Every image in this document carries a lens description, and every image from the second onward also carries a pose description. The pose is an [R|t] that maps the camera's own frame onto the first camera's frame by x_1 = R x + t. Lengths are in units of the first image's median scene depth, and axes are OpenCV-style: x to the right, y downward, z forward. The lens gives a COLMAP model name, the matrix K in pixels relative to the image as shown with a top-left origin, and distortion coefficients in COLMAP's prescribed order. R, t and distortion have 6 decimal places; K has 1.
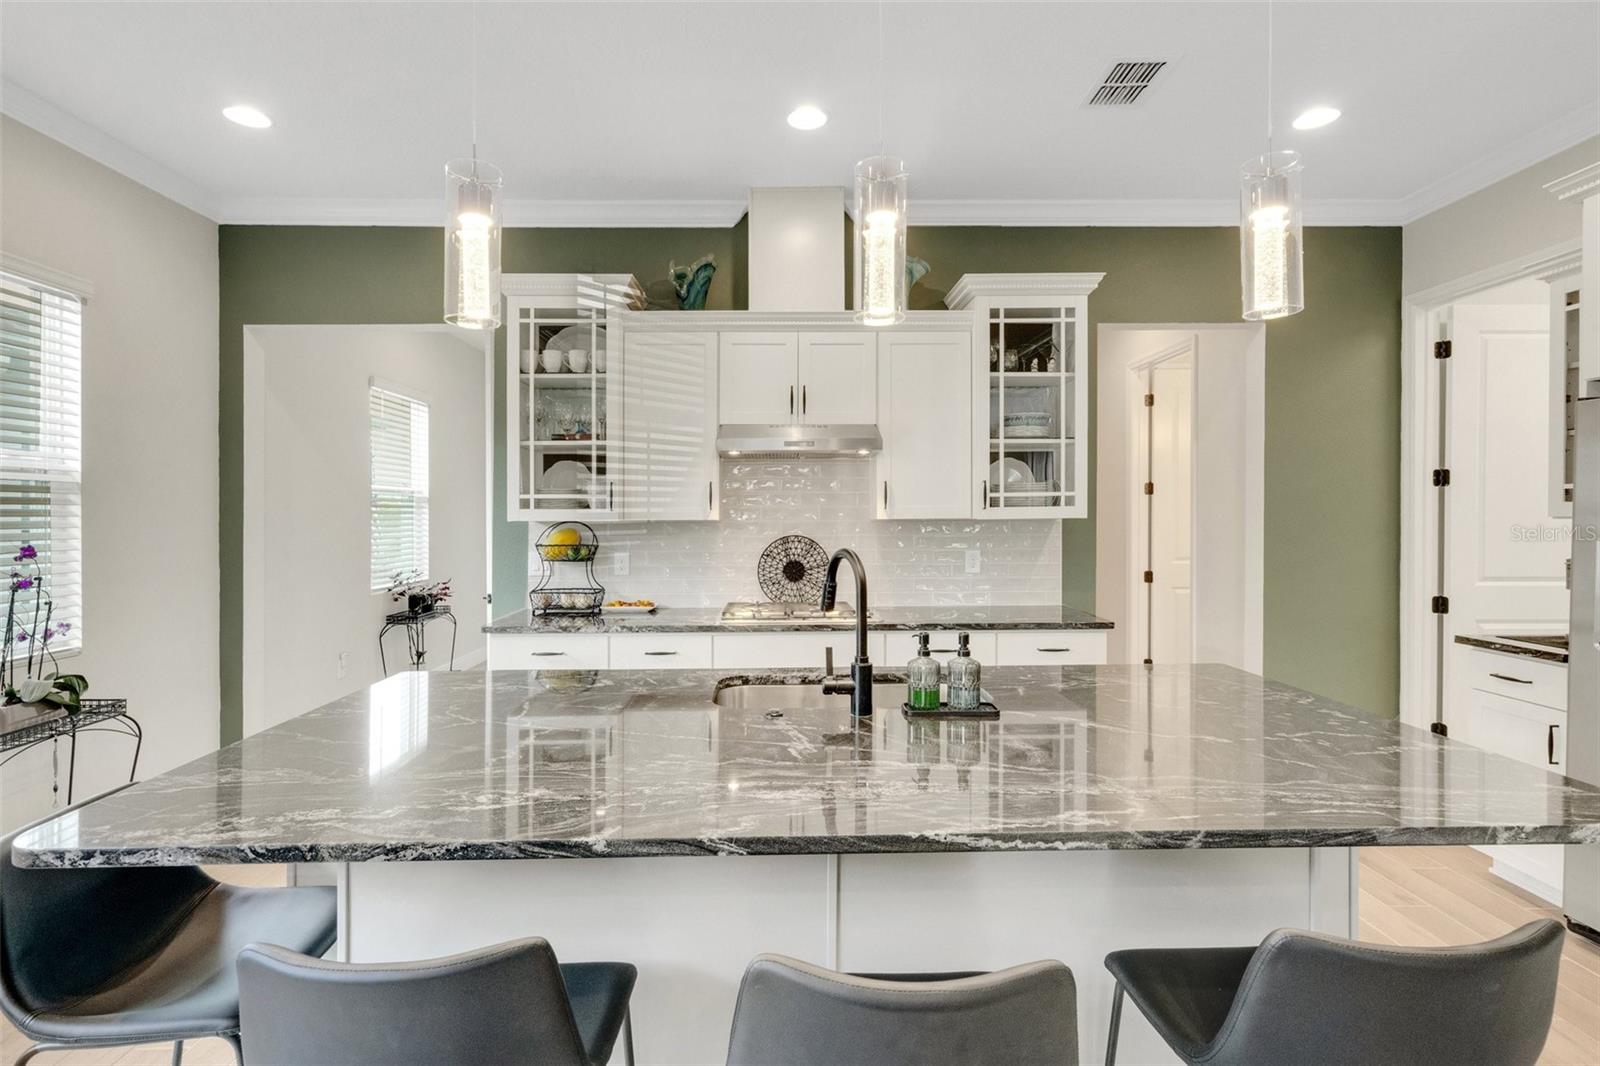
lens RADIAL K [[746.5, 0, 786.6], [0, 746.5, 524.9], [0, 0, 1]] dist [-0.002958, 0.003022]
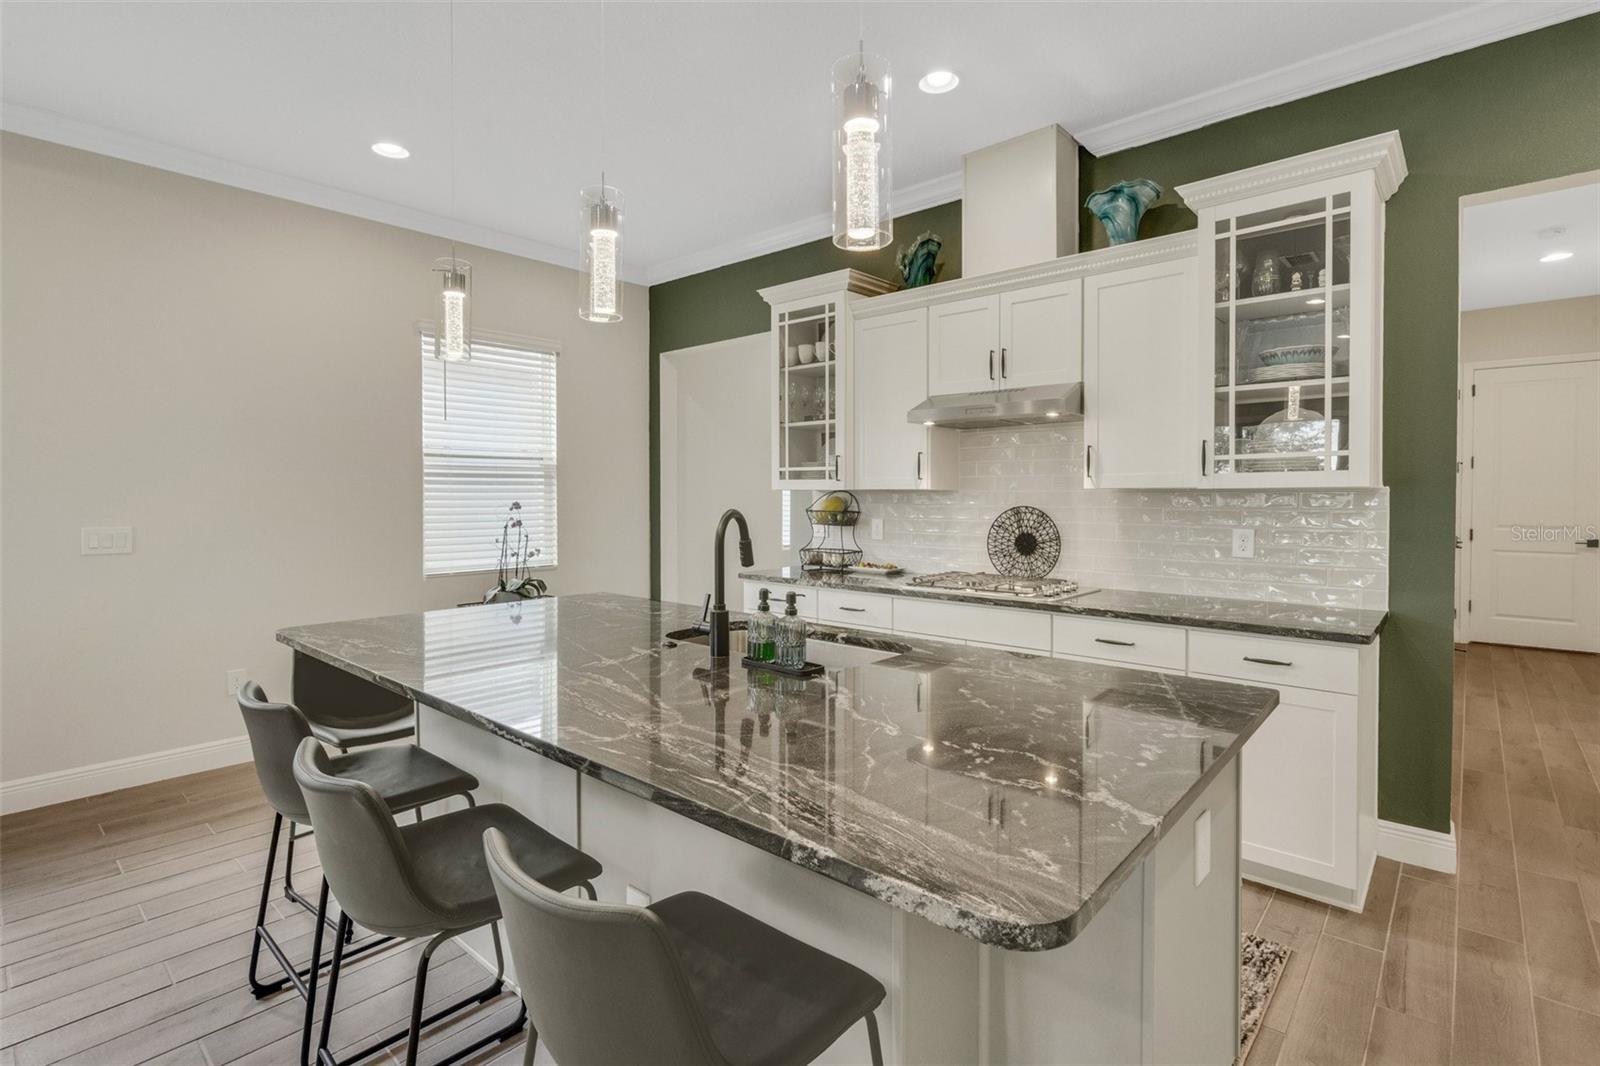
lens RADIAL K [[746.5, 0, 798.8], [0, 746.5, 496.7], [0, 0, 1]] dist [-0.002958, 0.003022]
pose [[0.745639, 0.008186, -0.666299, 0.459489], [-0.010754, 0.999942, 0.000250, 0.005832], [0.666263, 0.006978, 0.745684, 0.115684]]
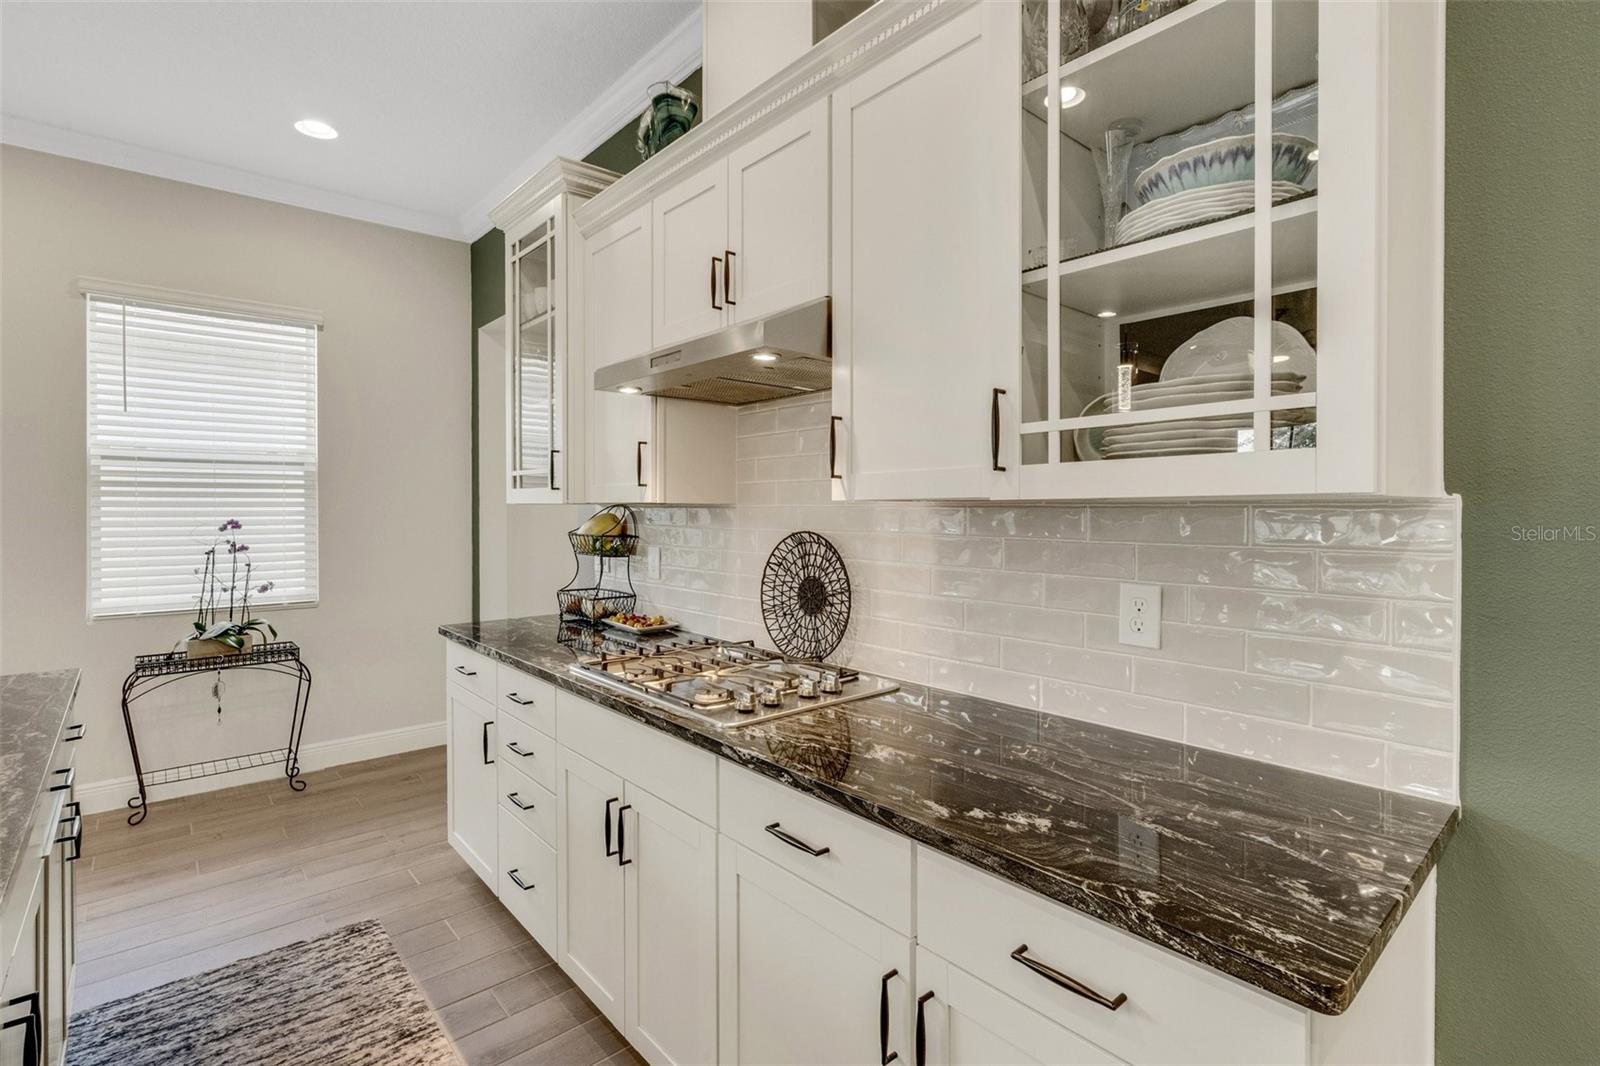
lens RADIAL K [[746.5, 0, 794.7], [0, 746.5, 509.6], [0, 0, 1]] dist [-0.002958, 0.003022]
pose [[0.650796, 0.007411, -0.759216, 0.455742], [-0.012626, 0.999920, -0.001062, -0.000826], [0.759147, 0.010277, 0.650838, 0.684648]]
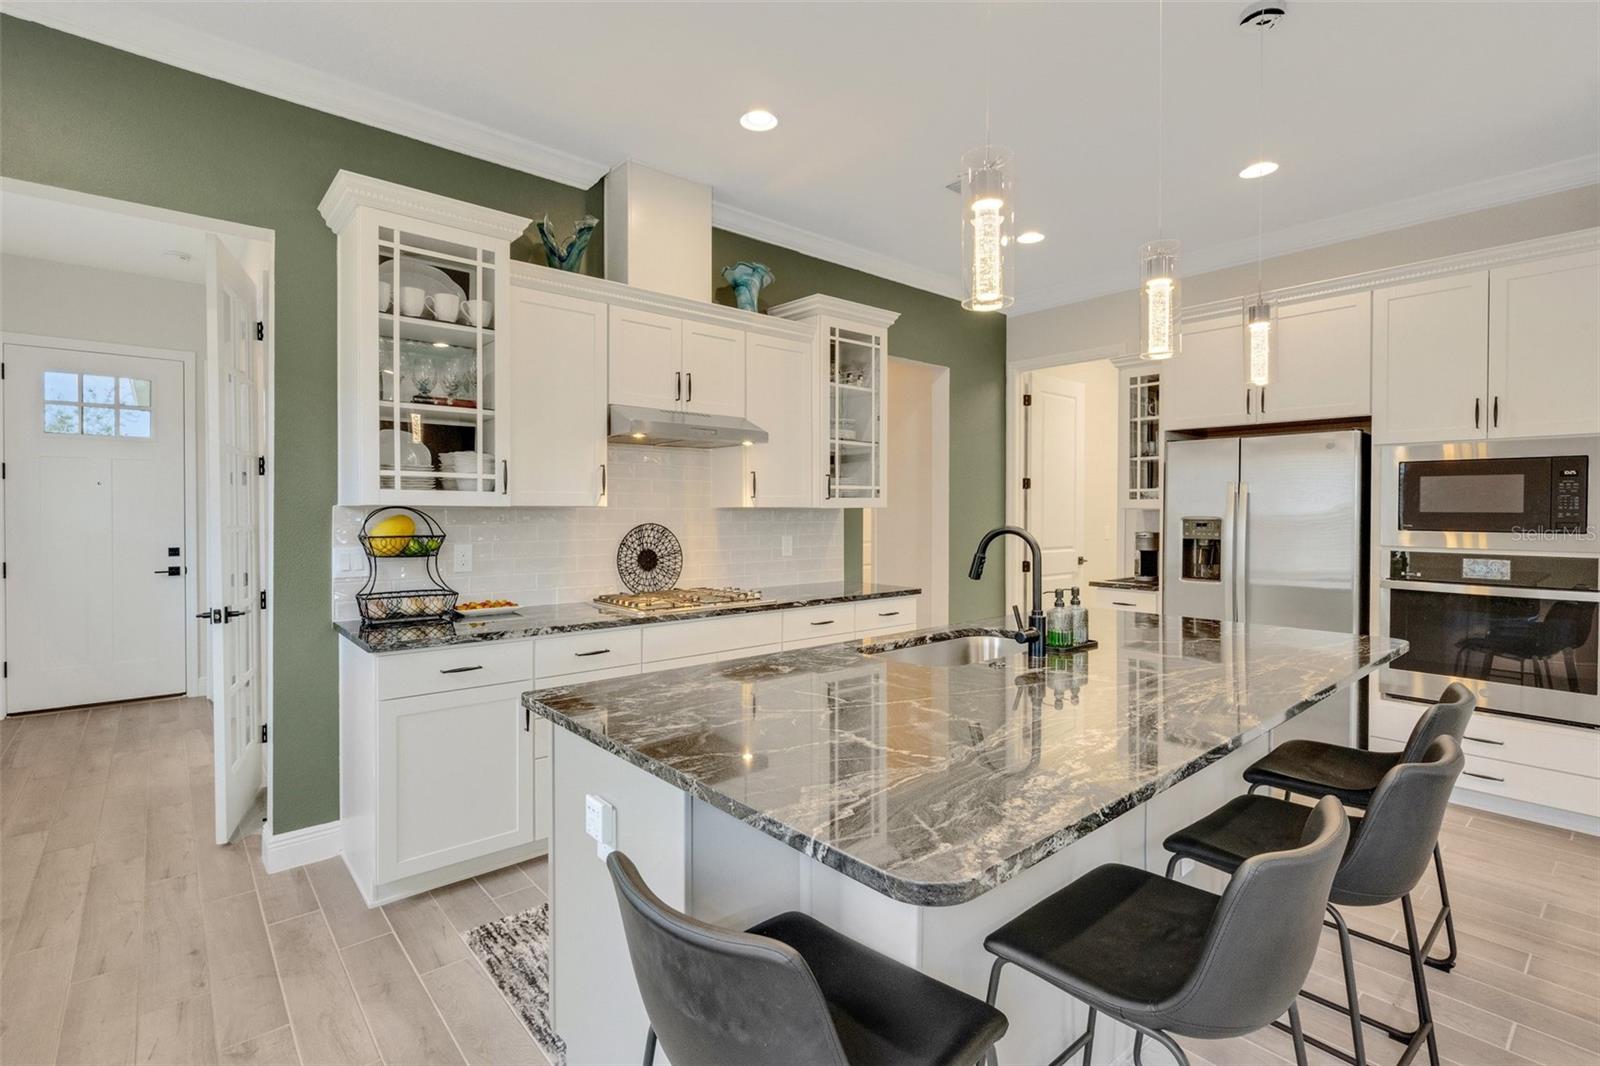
lens RADIAL K [[746.5, 0, 779.5], [0, 746.5, 520.9], [0, 0, 1]] dist [-0.002958, 0.003022]
pose [[0.769663, -0.002682, 0.638445, -0.520756], [0.001820, 0.999996, 0.002006, 0.010225], [-0.638448, -0.000382, 0.769665, 0.150593]]
